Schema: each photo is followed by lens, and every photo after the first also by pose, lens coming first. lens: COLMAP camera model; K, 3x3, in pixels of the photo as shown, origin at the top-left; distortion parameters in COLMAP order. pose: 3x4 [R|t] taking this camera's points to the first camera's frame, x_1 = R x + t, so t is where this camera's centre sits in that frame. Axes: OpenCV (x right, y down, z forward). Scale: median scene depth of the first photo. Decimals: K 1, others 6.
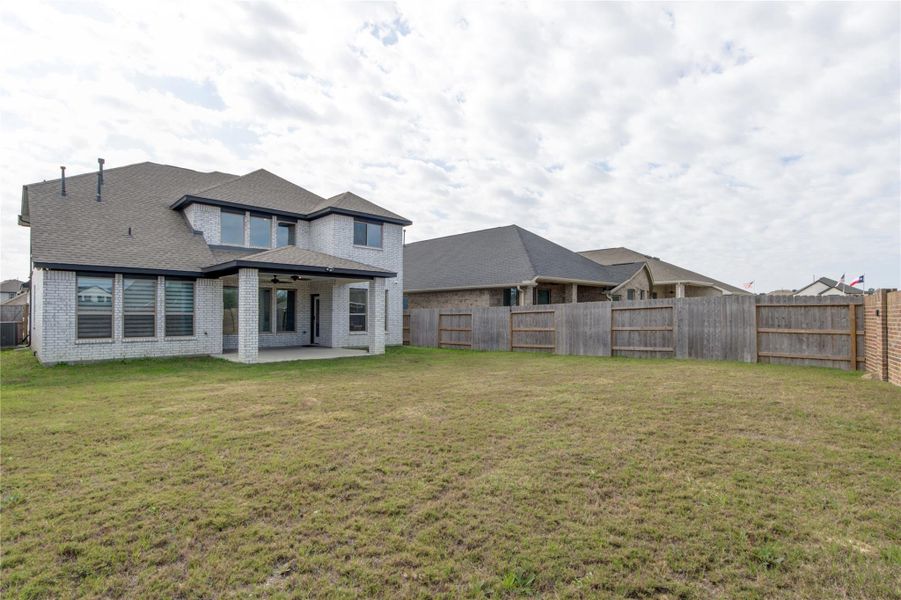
lens RADIAL K [[457.6, 0, 450.5], [0, 457.6, 300.0], [0, 0, 1]] dist [0.000585, 0.000945]
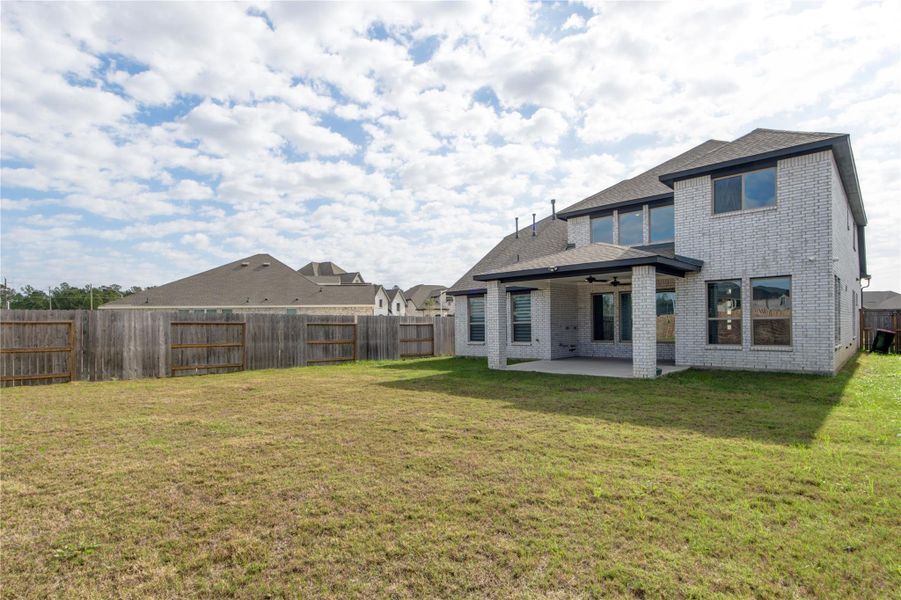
lens RADIAL K [[466.1, 0, 450.2], [0, 466.1, 302.8], [0, 0, 1]] dist [0.035253, 0.000042]
pose [[0.066011, -0.052172, -0.996454, 0.473094], [0.049524, 0.997573, -0.048950, 0.023674], [0.996589, -0.046117, 0.068435, 0.598666]]
